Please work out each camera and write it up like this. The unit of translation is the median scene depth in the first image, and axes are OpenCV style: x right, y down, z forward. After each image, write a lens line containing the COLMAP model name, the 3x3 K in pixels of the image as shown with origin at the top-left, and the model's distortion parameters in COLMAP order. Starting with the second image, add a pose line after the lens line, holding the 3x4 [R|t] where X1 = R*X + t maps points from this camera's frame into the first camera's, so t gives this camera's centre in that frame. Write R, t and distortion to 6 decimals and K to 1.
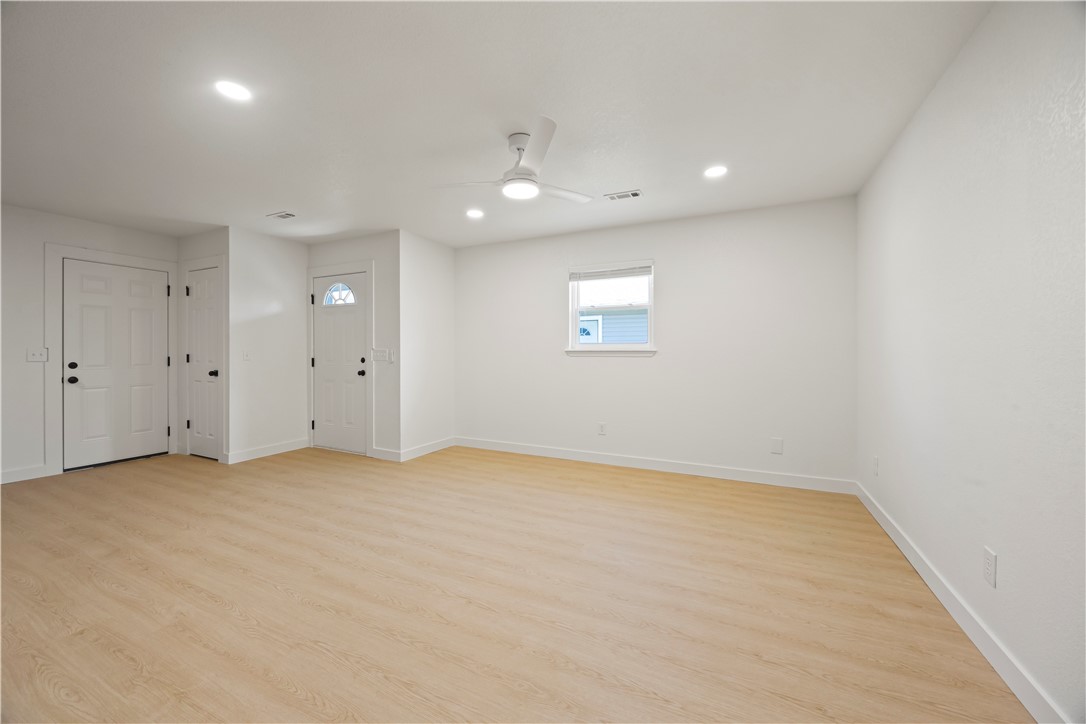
lens RADIAL K [[411.2, 0, 538.3], [0, 411.2, 356.2], [0, 0, 1]] dist [-0.004965, 0.001229]
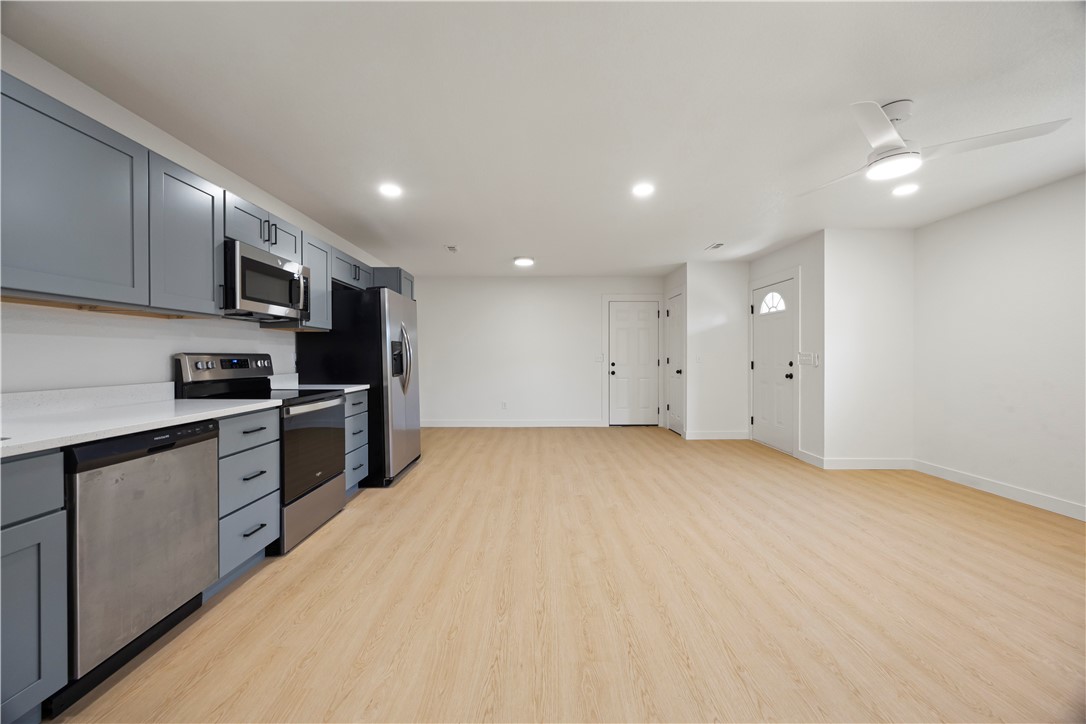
lens RADIAL K [[411.2, 0, 537.3], [0, 411.2, 359.1], [0, 0, 1]] dist [-0.004965, 0.001229]
pose [[0.443339, 0.004250, -0.896344, 0.242273], [-0.007531, 0.999971, 0.001016, 0.002590], [0.896322, 0.006300, 0.443358, -0.035751]]
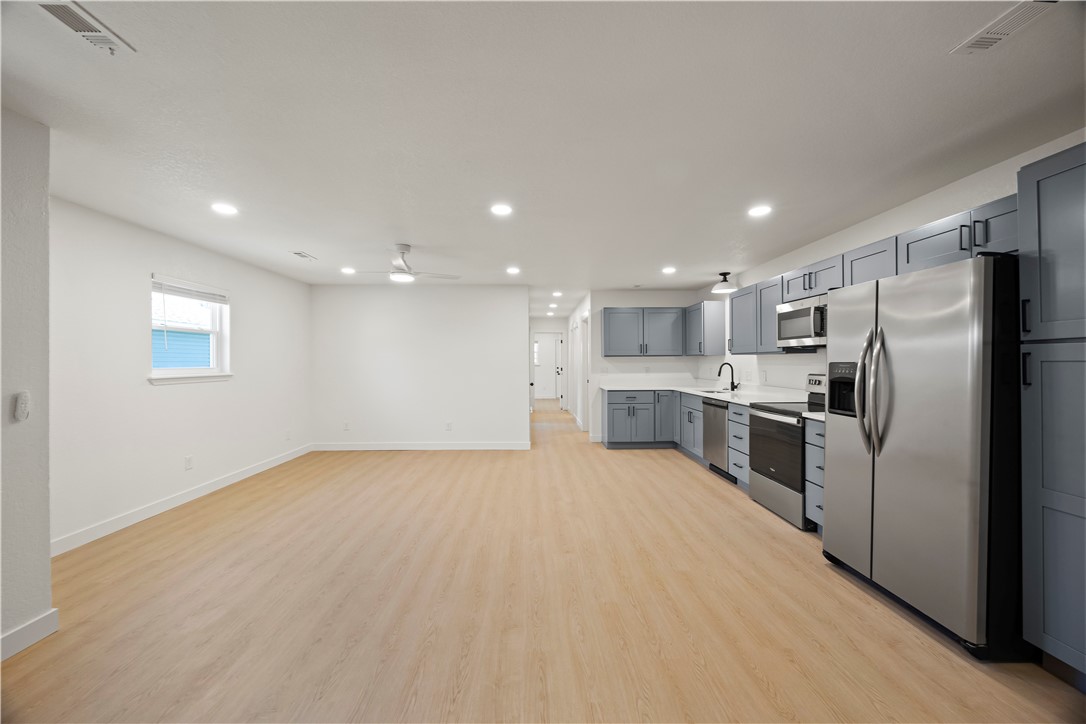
lens RADIAL K [[411.2, 0, 537.8], [0, 411.2, 359.9], [0, 0, 1]] dist [-0.004965, 0.001229]
pose [[-0.459491, 0.003331, 0.888176, -1.045339], [0.012533, 0.999918, 0.002733, -0.043975], [-0.888094, 0.012387, -0.459495, 0.764578]]
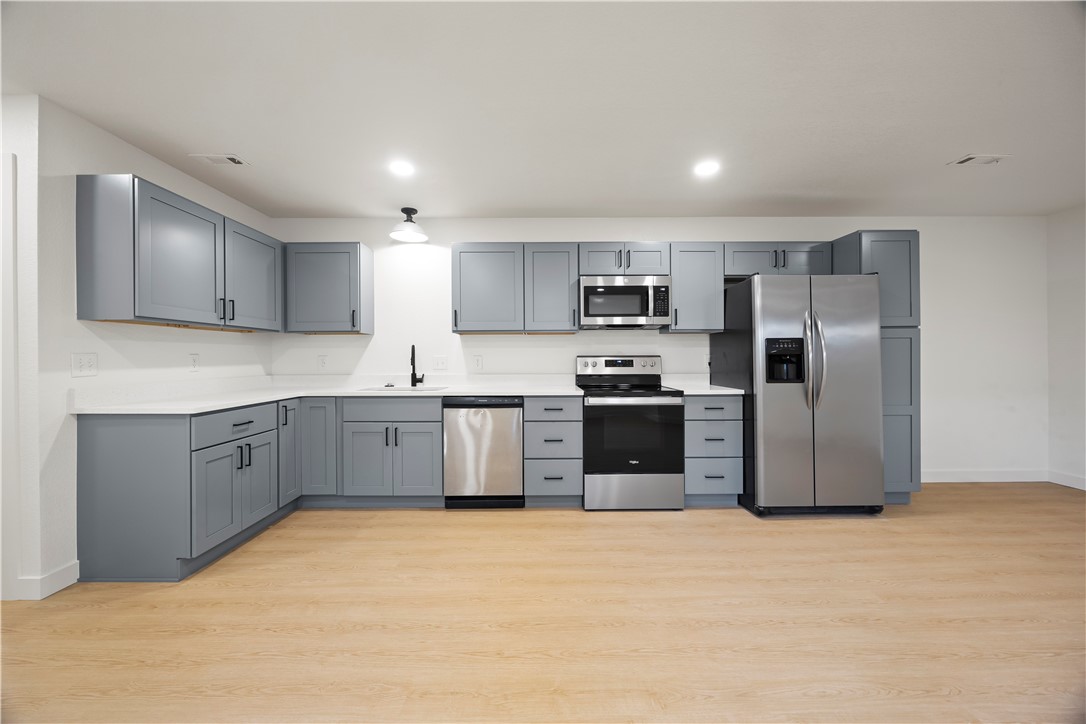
lens RADIAL K [[411.2, 0, 540.6], [0, 411.2, 356.0], [0, 0, 1]] dist [-0.004965, 0.001229]
pose [[-0.891875, 0.000652, -0.452282, -0.018213], [-0.002210, 0.999981, 0.005801, -0.006092], [0.452277, 0.006173, -0.891856, 0.536653]]
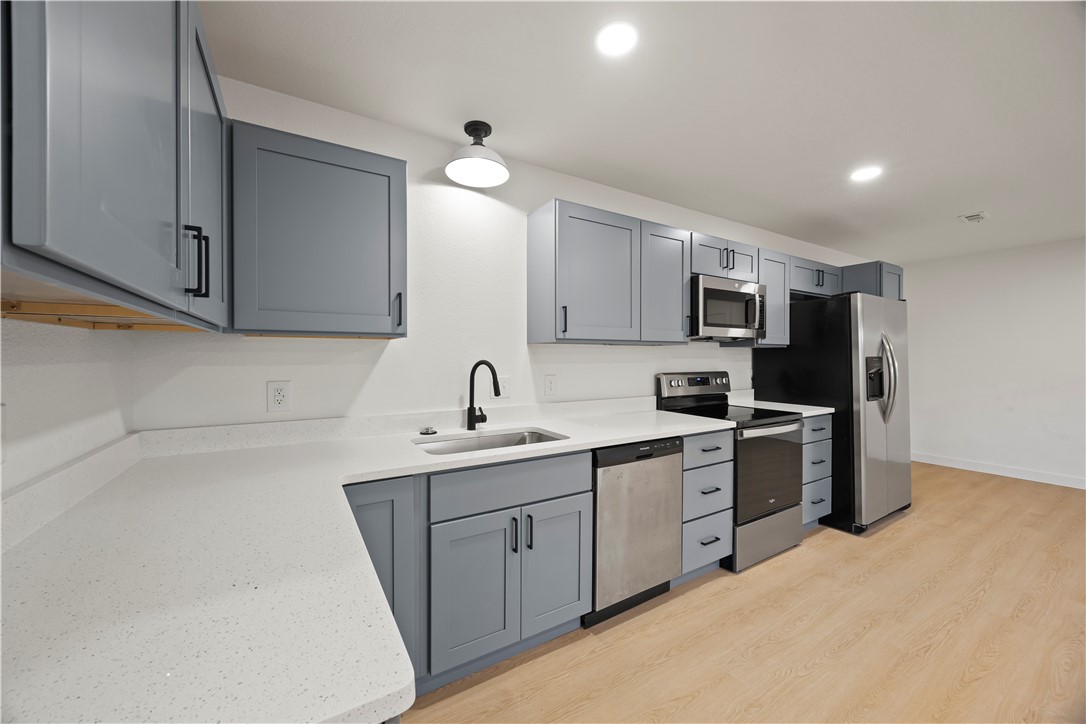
lens RADIAL K [[411.2, 0, 539.2], [0, 411.2, 359.5], [0, 0, 1]] dist [-0.004965, 0.001229]
pose [[-0.530326, 0.003925, -0.847785, 0.220810], [-0.011759, 0.999859, 0.011985, -0.031227], [0.847712, 0.016325, -0.530205, -0.029473]]
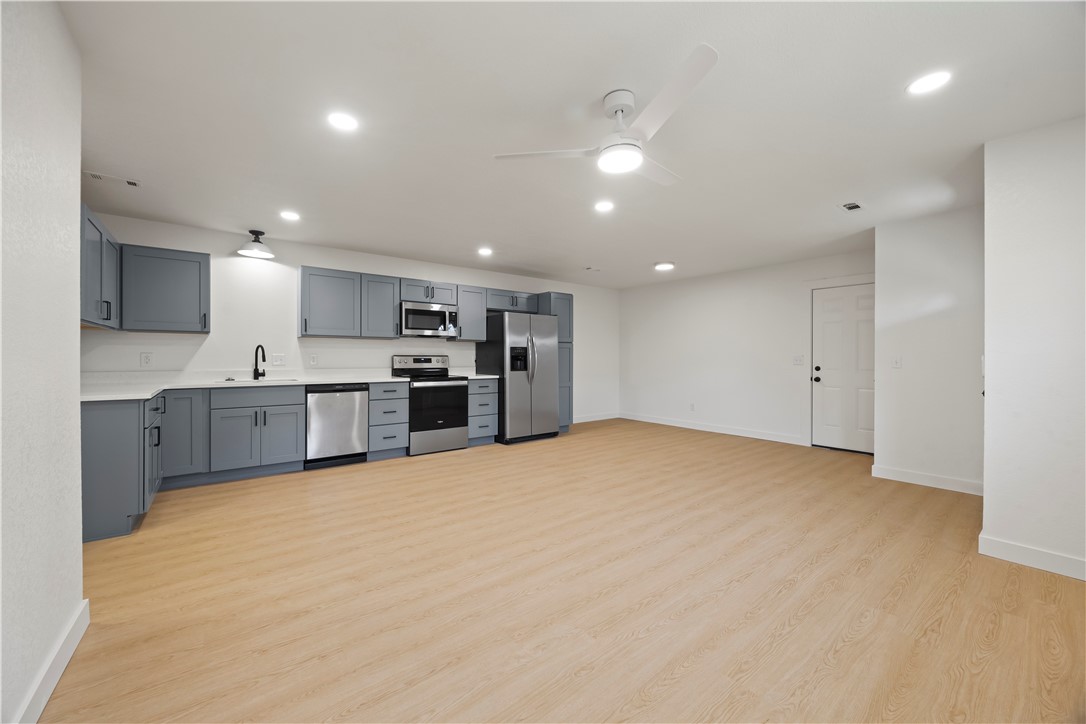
lens RADIAL K [[411.2, 0, 536.7], [0, 411.2, 363.0], [0, 0, 1]] dist [-0.004965, 0.001229]
pose [[-0.433299, 0.010750, -0.901186, 0.460548], [-0.014167, 0.999724, 0.018737, -0.007605], [0.901139, 0.020886, -0.433027, 0.723536]]
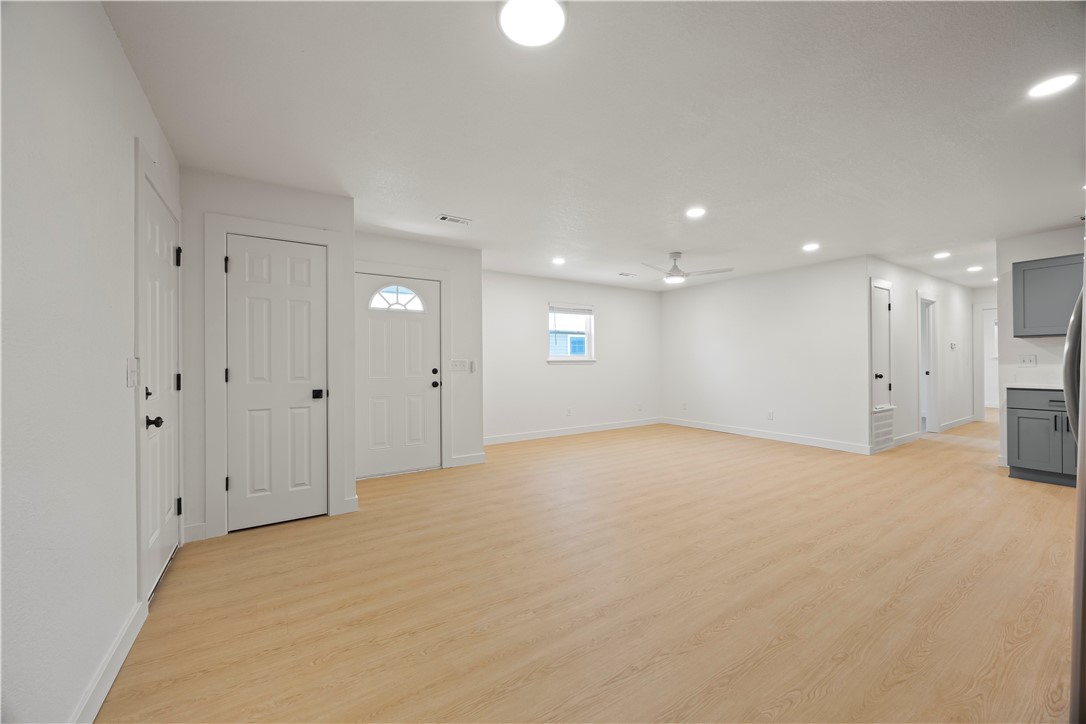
lens RADIAL K [[411.2, 0, 539.6], [0, 411.2, 360.3], [0, 0, 1]] dist [-0.004965, 0.001229]
pose [[0.514012, -0.002653, 0.857779, -1.262418], [0.015875, 0.999853, -0.006420, -0.005437], [-0.857636, 0.016917, 0.513979, 0.322886]]
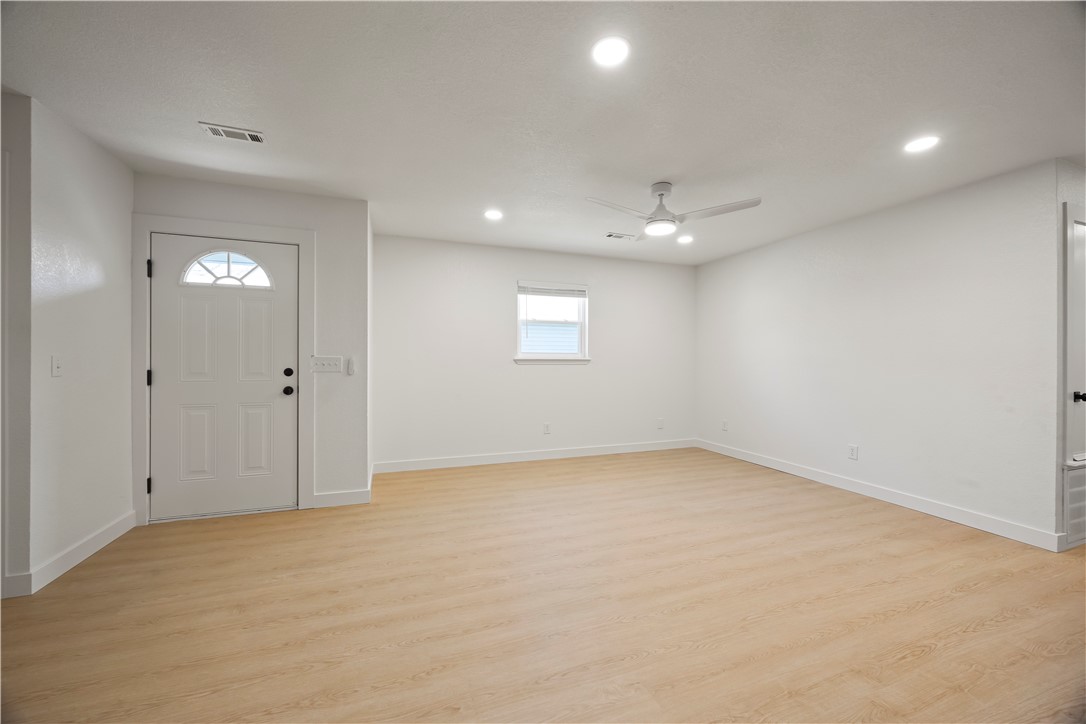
lens RADIAL K [[411.2, 0, 537.6], [0, 411.2, 360.1], [0, 0, 1]] dist [-0.004965, 0.001229]
pose [[0.692780, -0.000328, 0.721149, -0.705868], [0.002266, 0.999996, -0.001722, -0.008297], [-0.721145, 0.002827, 0.692778, 0.249979]]
